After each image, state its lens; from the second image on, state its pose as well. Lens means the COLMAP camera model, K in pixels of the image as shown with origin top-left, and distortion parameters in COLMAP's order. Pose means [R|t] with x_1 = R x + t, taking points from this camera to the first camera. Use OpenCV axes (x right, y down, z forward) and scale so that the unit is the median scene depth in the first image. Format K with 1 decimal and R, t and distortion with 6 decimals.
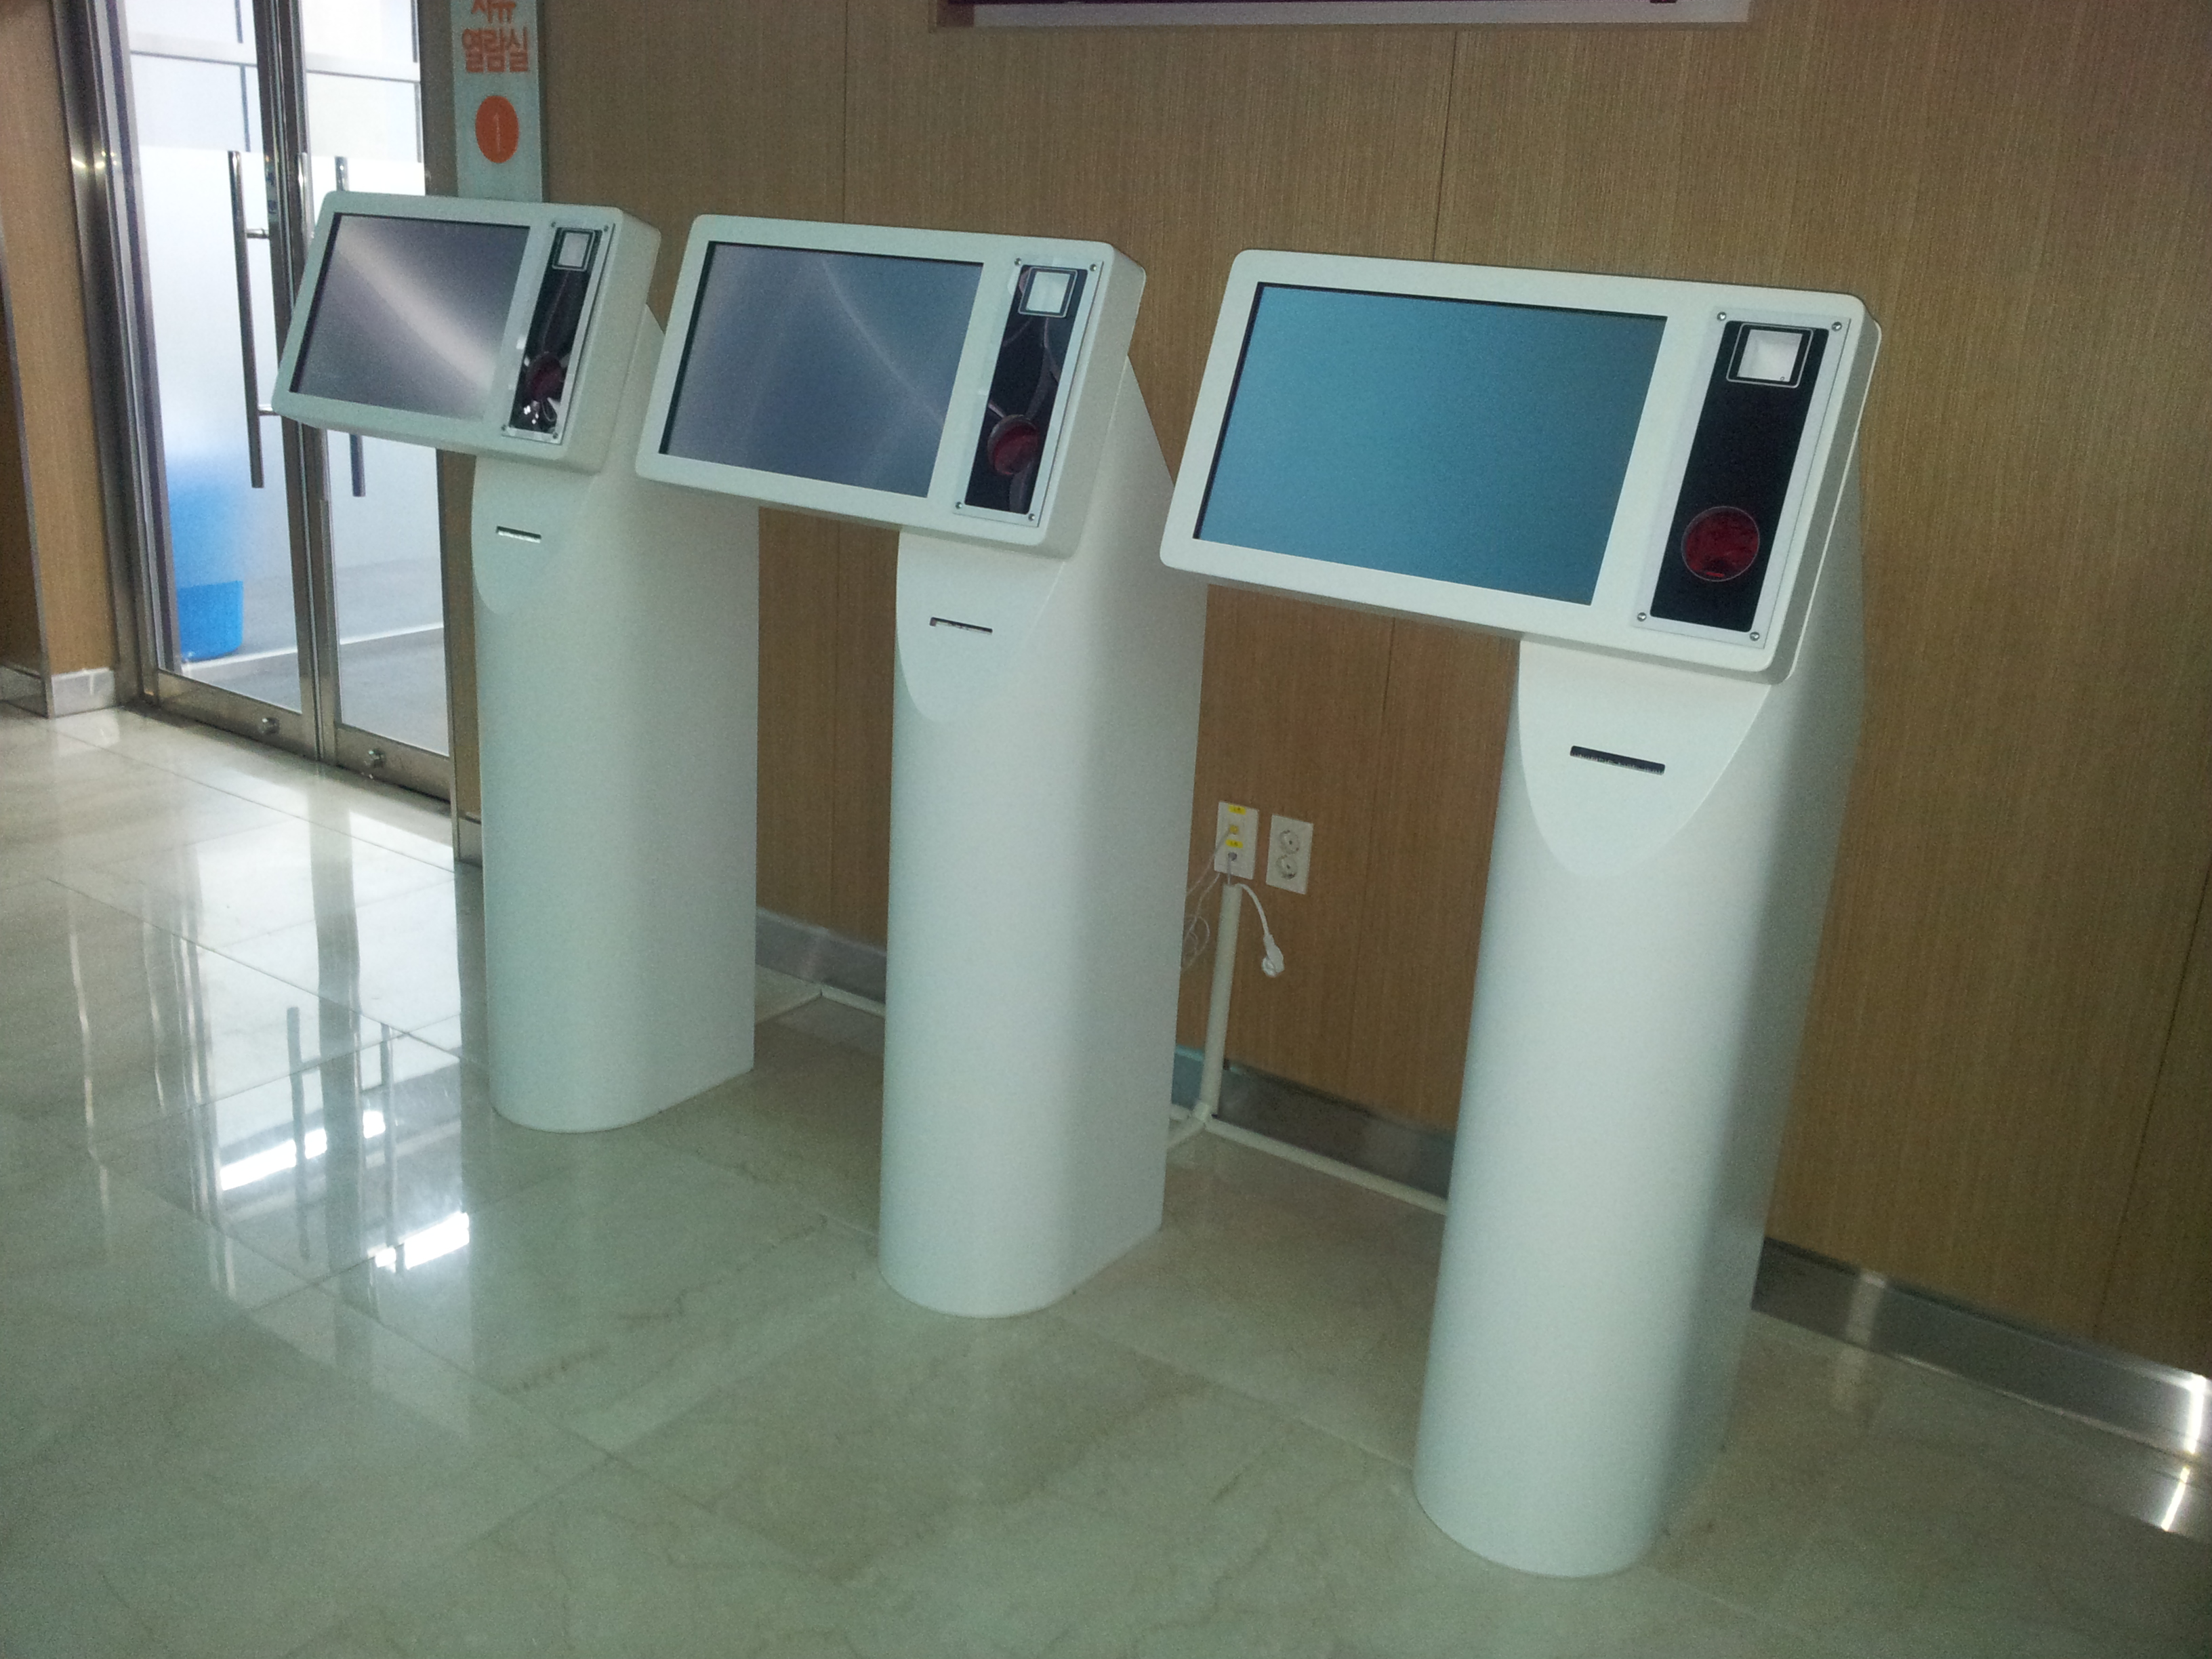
lens RADIAL K [[1913.8, 0, 1096.5], [0, 1913.8, 820.2], [0, 0, 1]] dist [-0.017123, 0.024787]
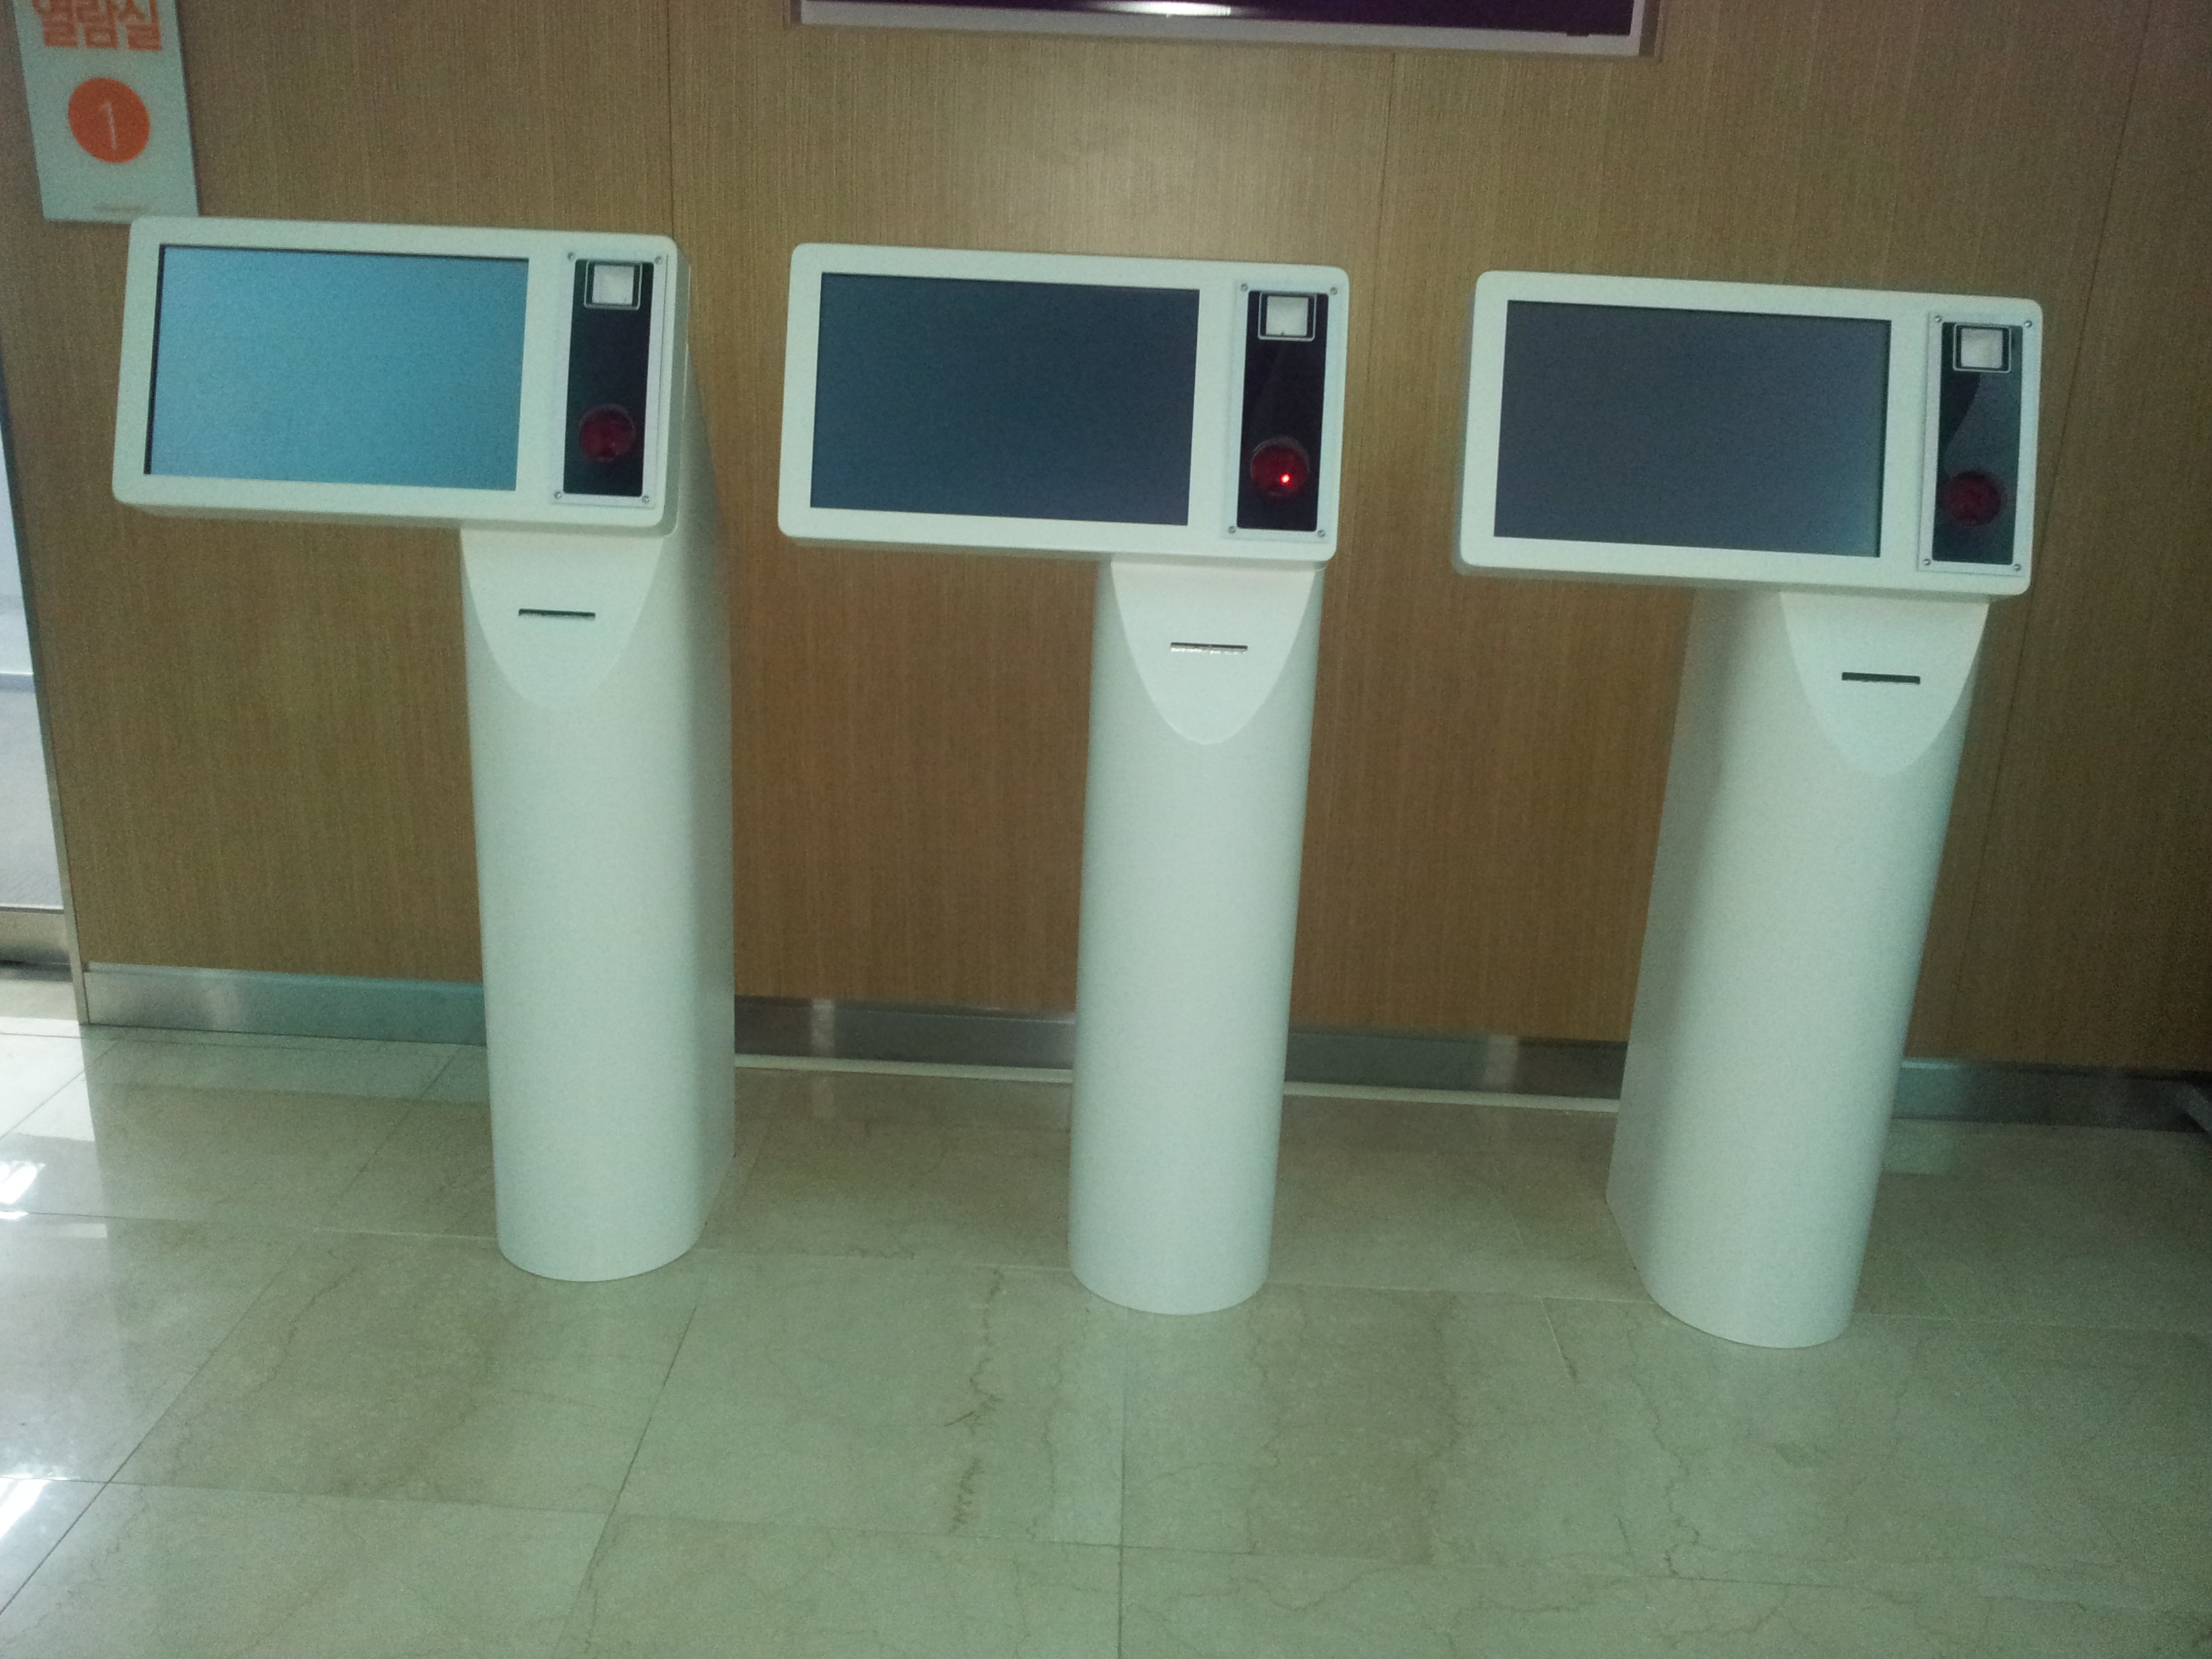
lens RADIAL K [[1913.8, 0, 1095.9], [0, 1913.8, 840.6], [0, 0, 1]] dist [-0.017123, 0.024787]
pose [[0.839723, -0.189301, 0.508951, -0.440898], [0.169061, 0.981825, 0.086247, -0.066195], [-0.516027, 0.013620, 0.856464, 0.108342]]
